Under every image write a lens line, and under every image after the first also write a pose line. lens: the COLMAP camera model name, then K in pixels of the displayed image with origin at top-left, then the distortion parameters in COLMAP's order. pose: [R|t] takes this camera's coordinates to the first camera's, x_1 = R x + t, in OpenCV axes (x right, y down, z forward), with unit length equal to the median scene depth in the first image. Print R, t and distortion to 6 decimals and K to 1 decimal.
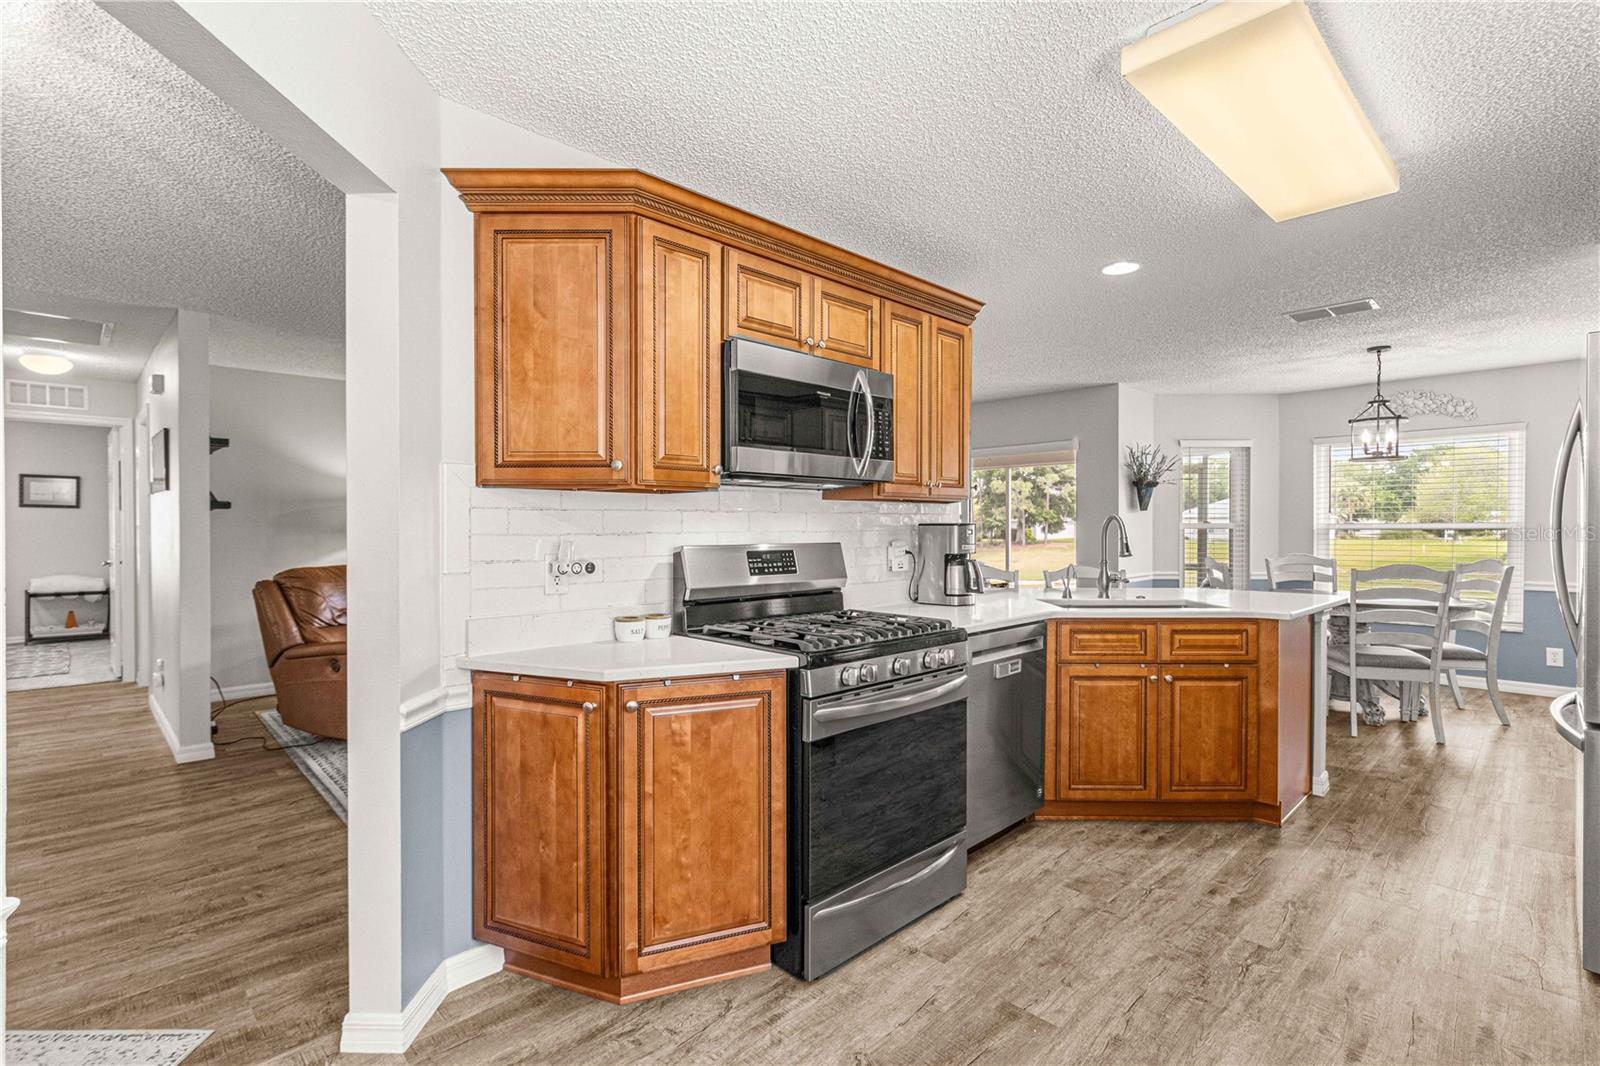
lens RADIAL K [[747.2, 0, 797.6], [0, 747.2, 531.6], [0, 0, 1]] dist [0.003019, 0.000525]
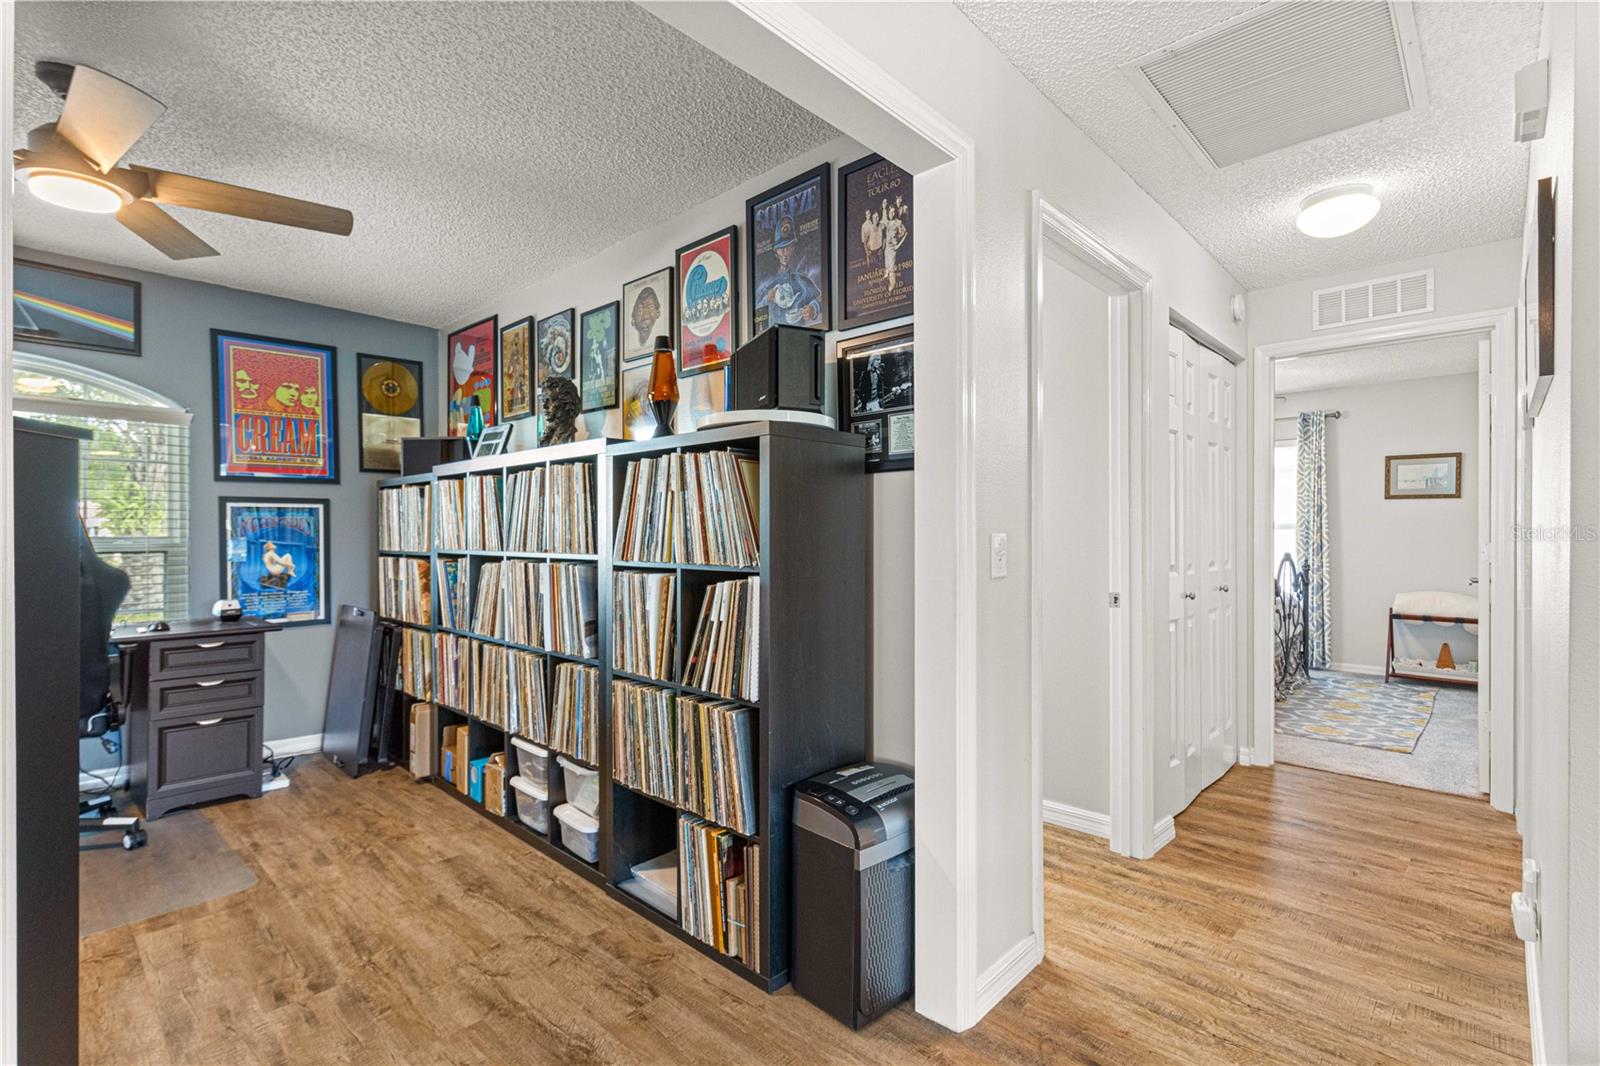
lens RADIAL K [[747.5, 0, 791.2], [0, 747.5, 534.0], [0, 0, 1]] dist [0.003469, 0.000946]
pose [[0.036870, 0.000886, -0.999320, -0.747981], [-0.009824, 0.999952, 0.000524, 0.021670], [0.999272, 0.009798, 0.036877, 0.933495]]
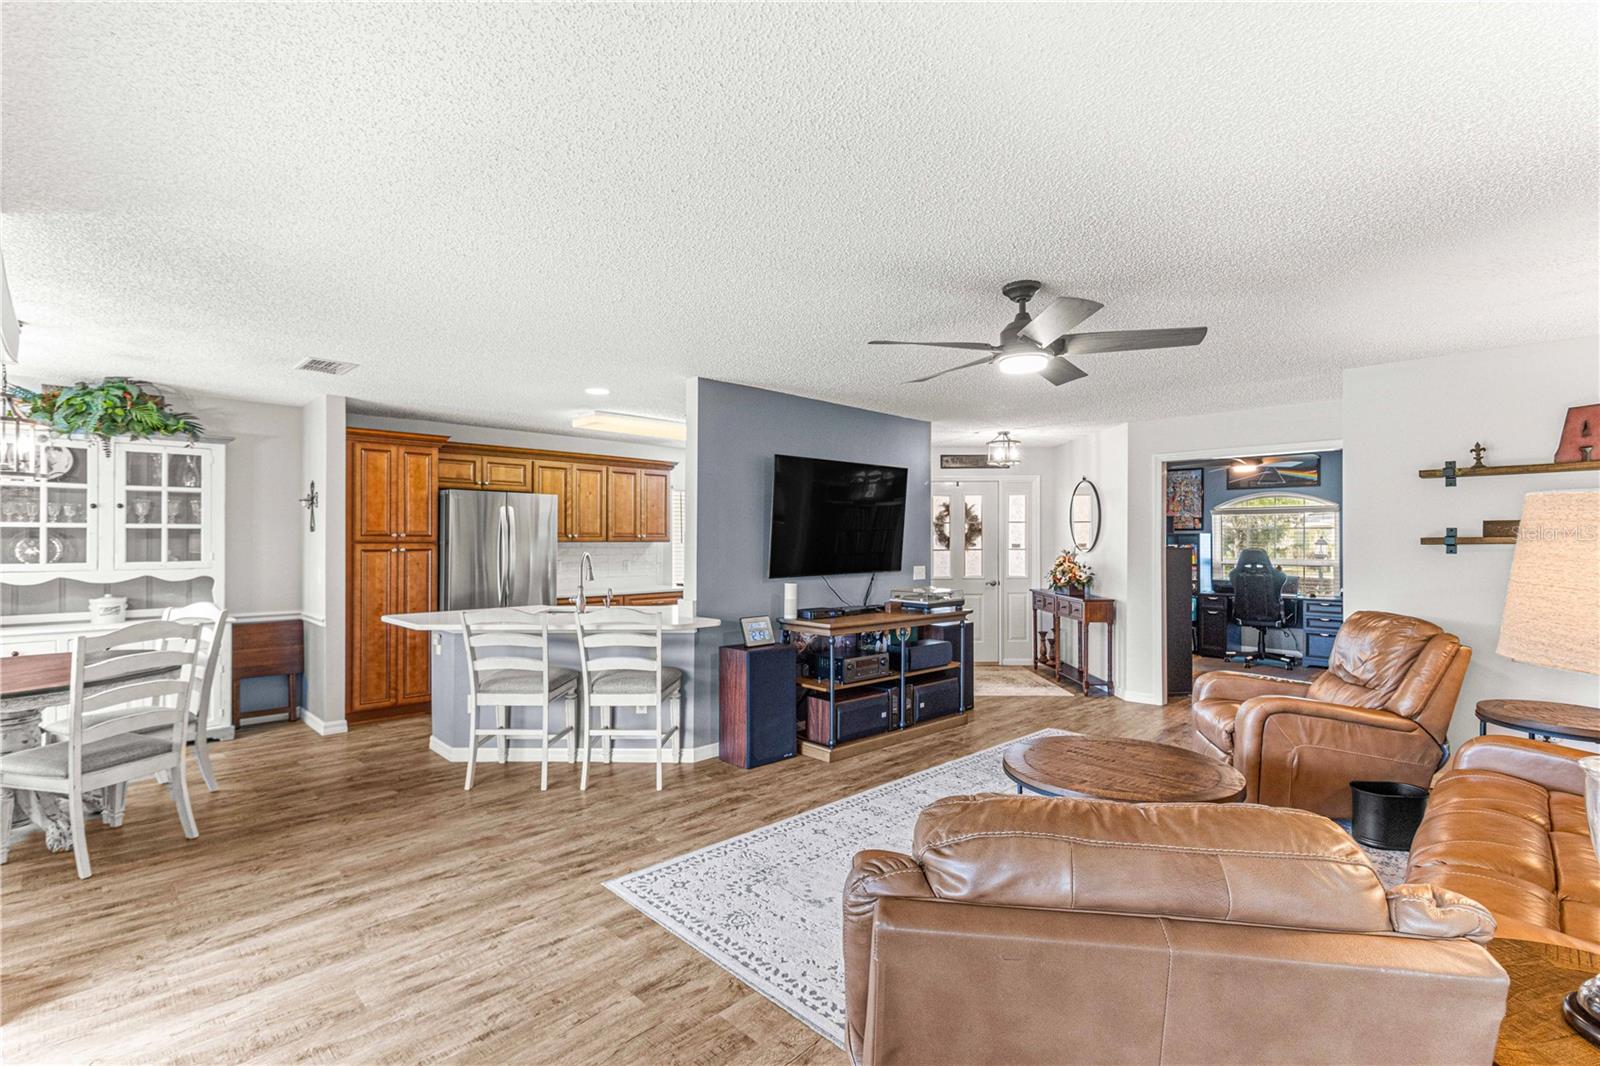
lens RADIAL K [[747.2, 0, 797.6], [0, 747.2, 531.6], [0, 0, 1]] dist [0.003019, 0.000525]
pose [[-0.999947, 0.001159, -0.010245, 0.039737], [0.001185, 0.999996, -0.002592, -0.064209], [0.010242, -0.002604, -0.999944, 2.739864]]
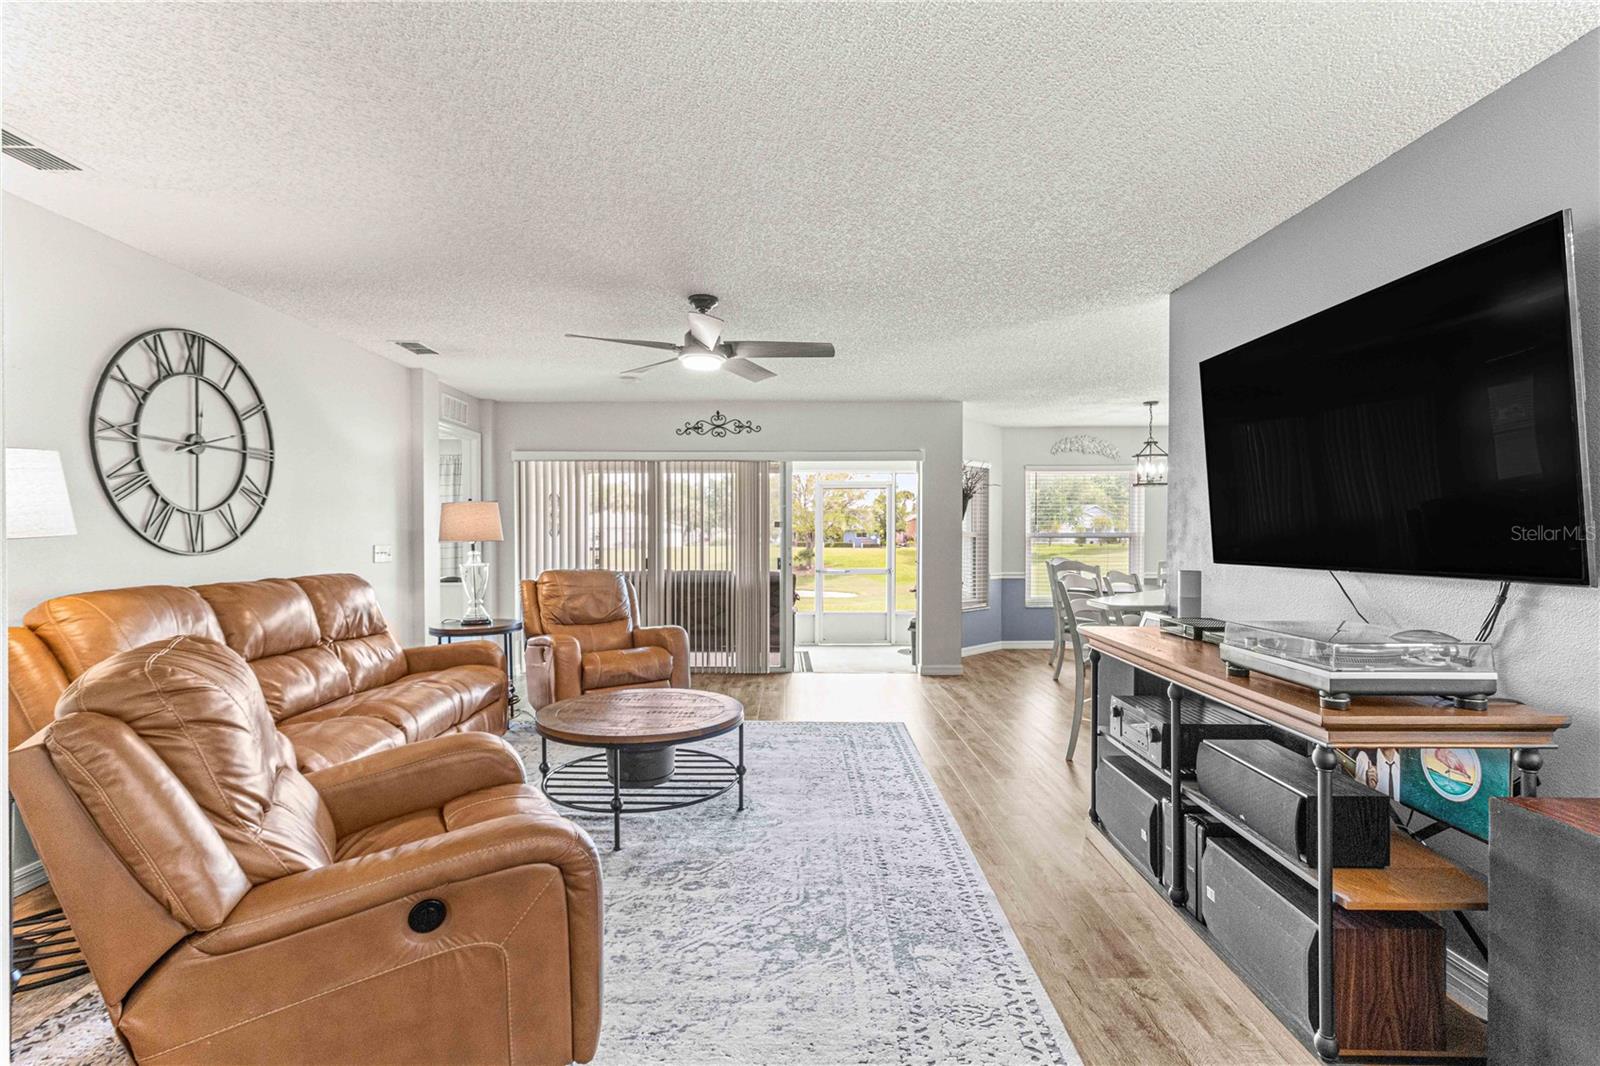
lens RADIAL K [[749.2, 0, 792.1], [0, 749.2, 545.5], [0, 0, 1]] dist [-0.006103, 0.010035]
pose [[0.693022, -0.008816, 0.720862, -1.024211], [0.004614, 0.999959, 0.007794, -0.002765], [-0.720901, -0.002075, 0.693035, 0.841110]]
